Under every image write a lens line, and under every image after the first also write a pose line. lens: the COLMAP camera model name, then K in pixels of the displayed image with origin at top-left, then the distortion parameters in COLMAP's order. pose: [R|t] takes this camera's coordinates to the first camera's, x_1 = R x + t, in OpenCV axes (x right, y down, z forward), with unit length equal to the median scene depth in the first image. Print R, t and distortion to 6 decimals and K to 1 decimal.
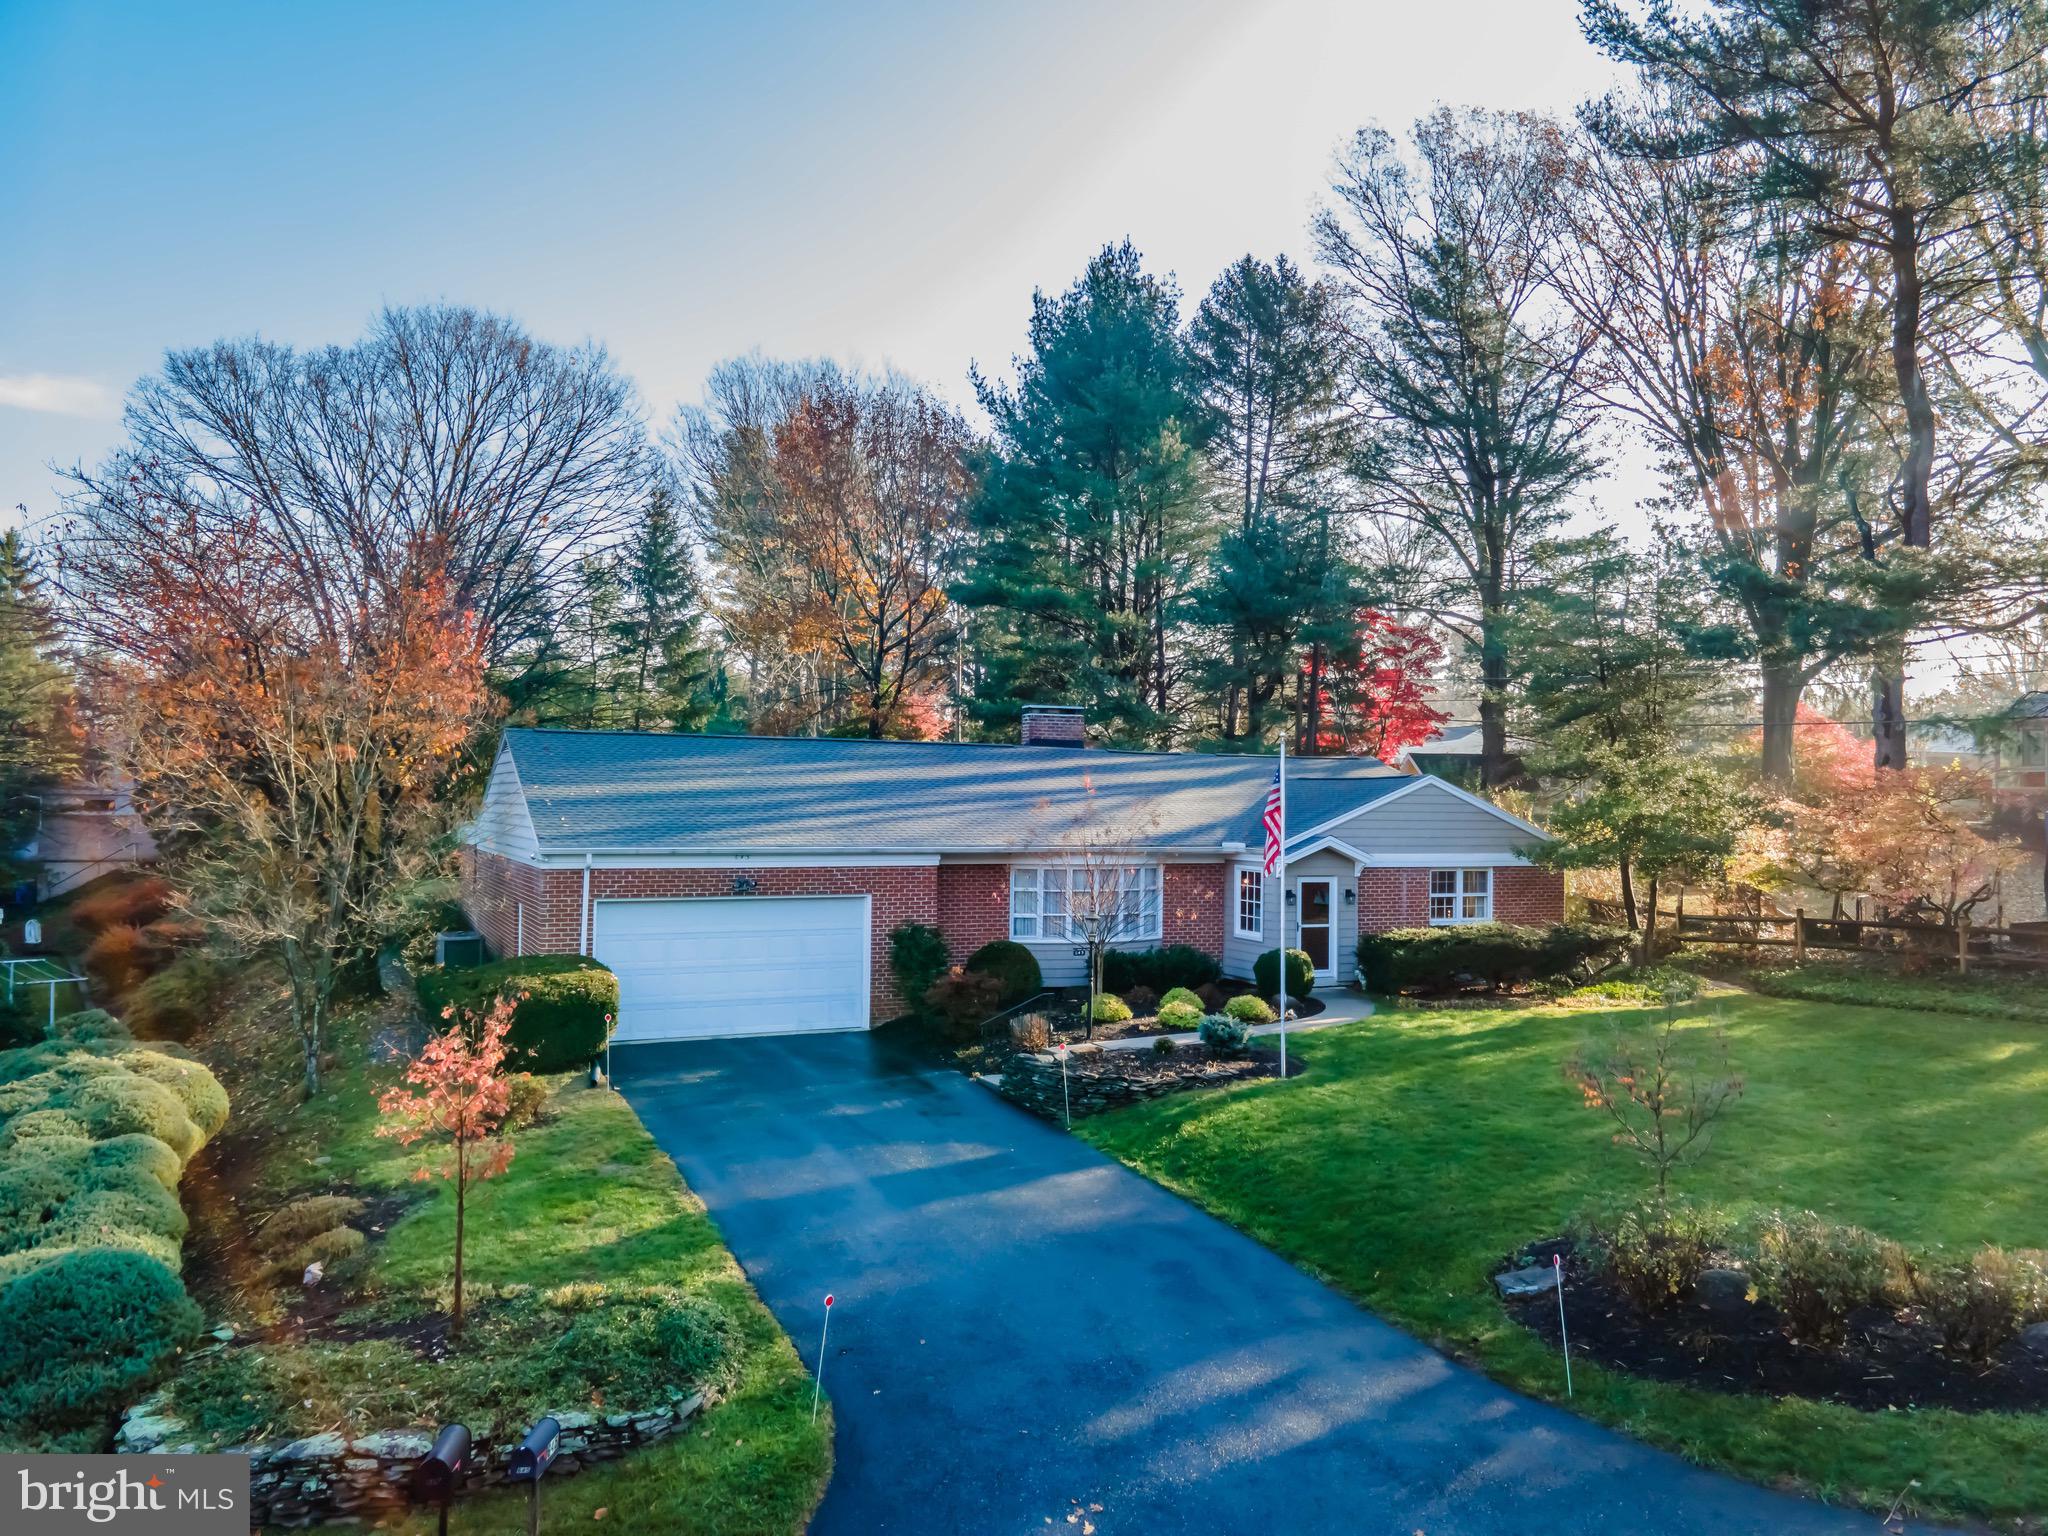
lens RADIAL K [[1492.7, 0, 1039.8], [0, 1492.7, 810.3], [0, 0, 1]] dist [0.031108, 0.000667]
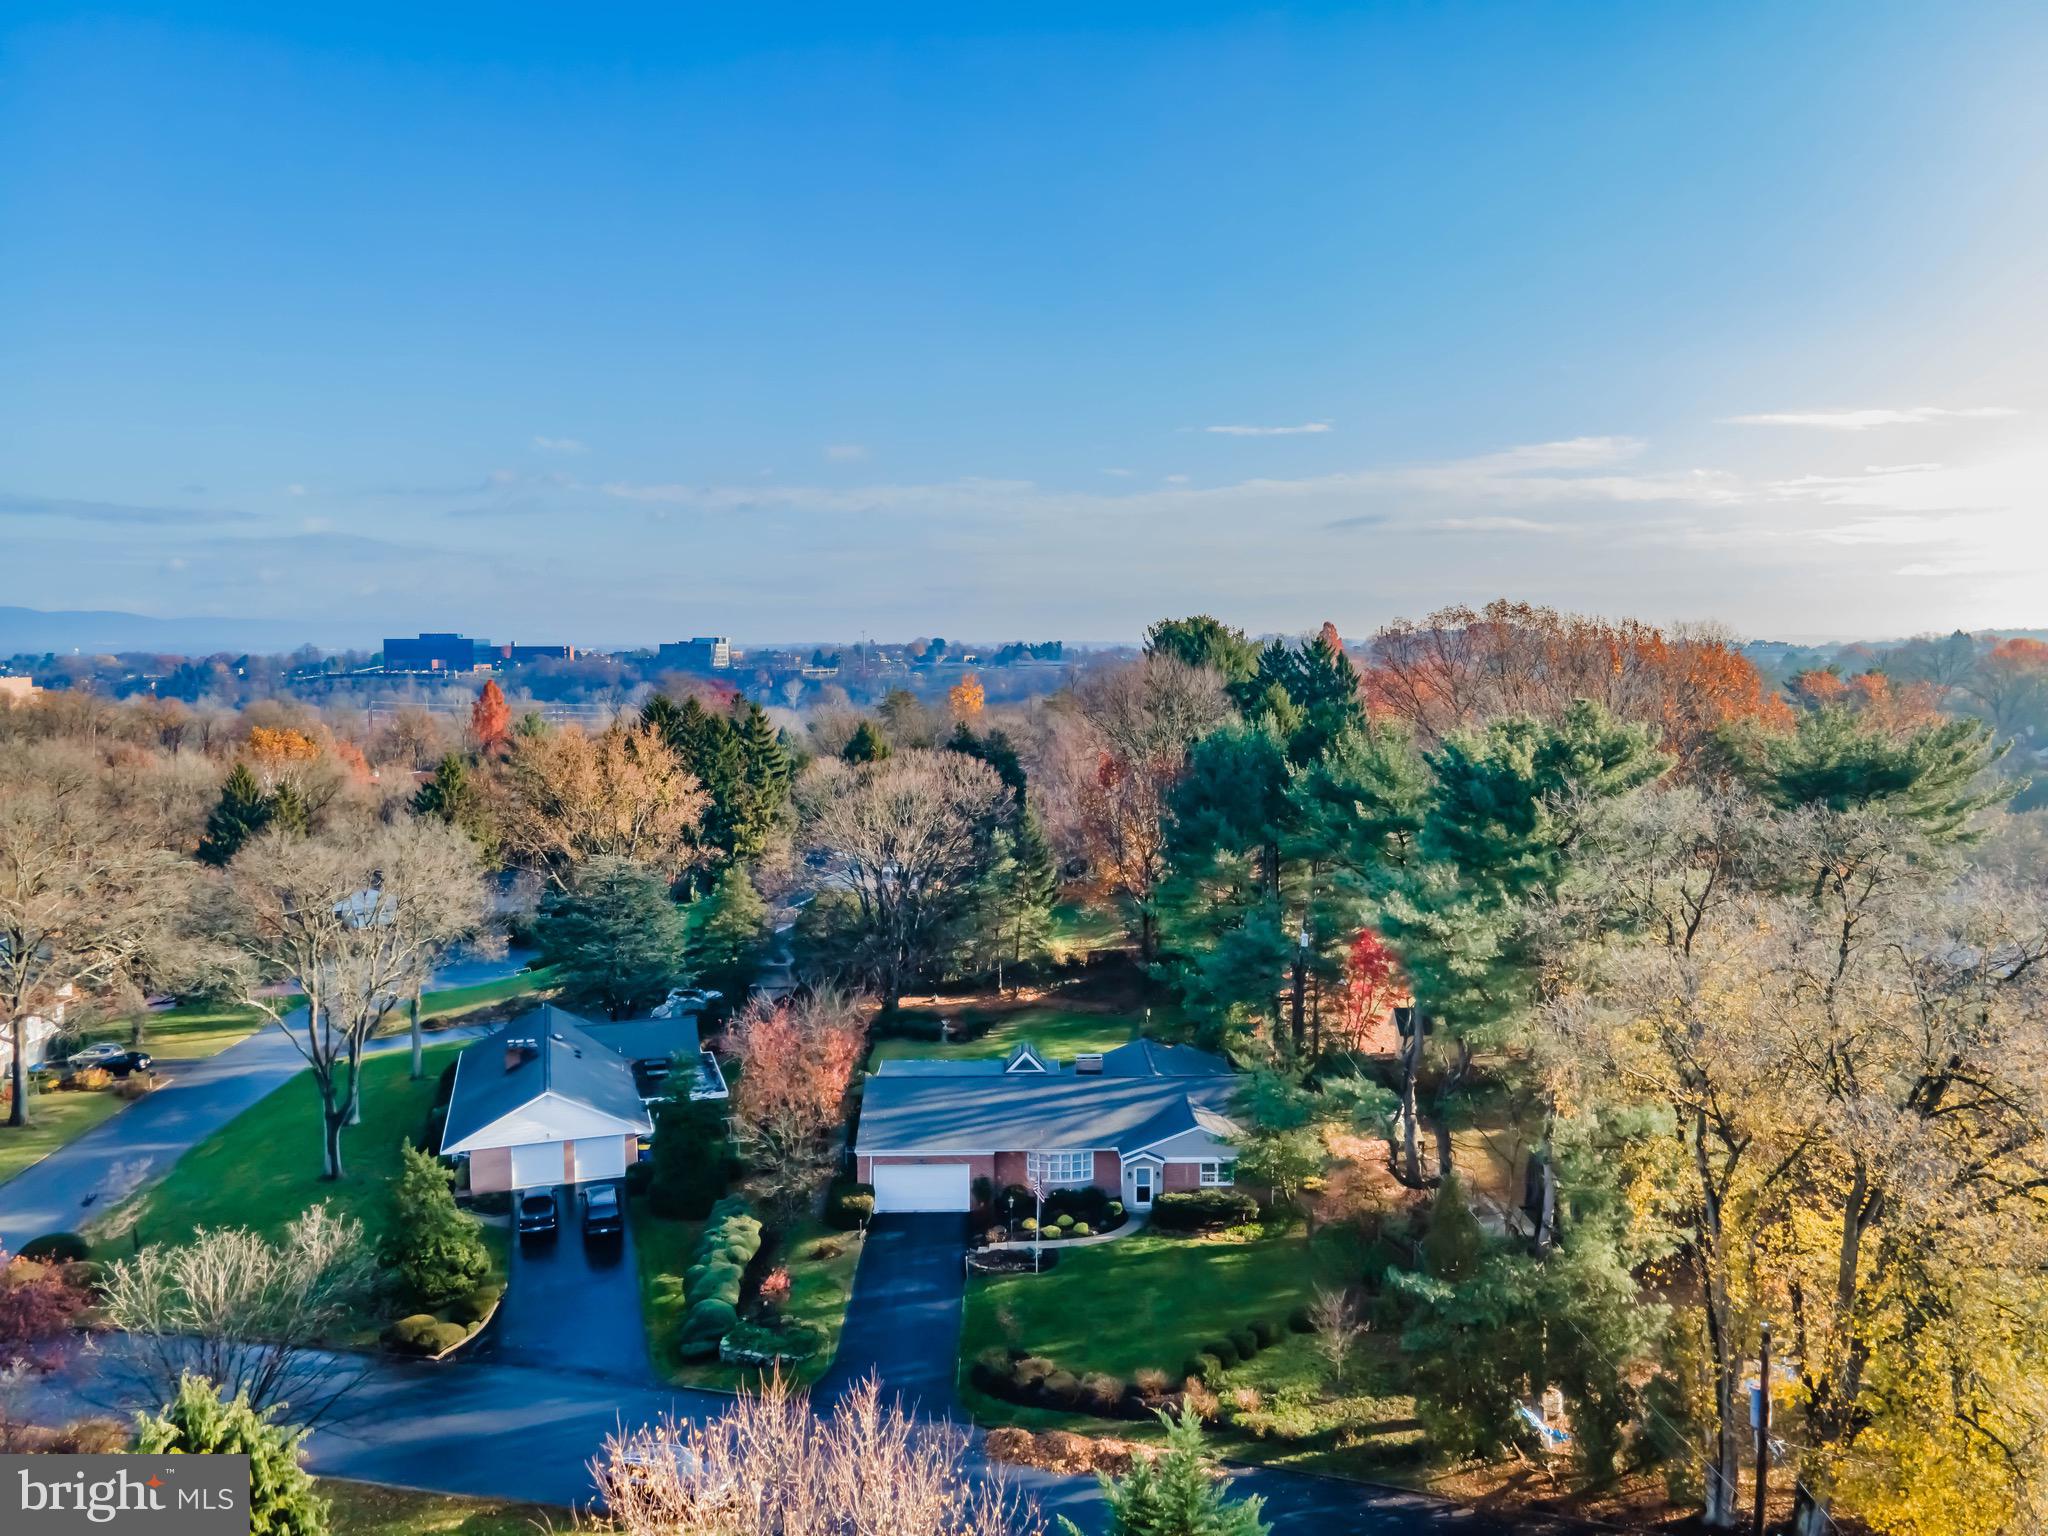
lens RADIAL K [[1471.0, 0, 1034.7], [0, 1471.0, 767.8], [0, 0, 1]] dist [0.016853, 0.040529]
pose [[0.911812, 0.021306, -0.410055, 1.020244], [0.008762, 0.997416, 0.071309, -0.804389], [0.410515, -0.068613, 0.909269, -1.293768]]
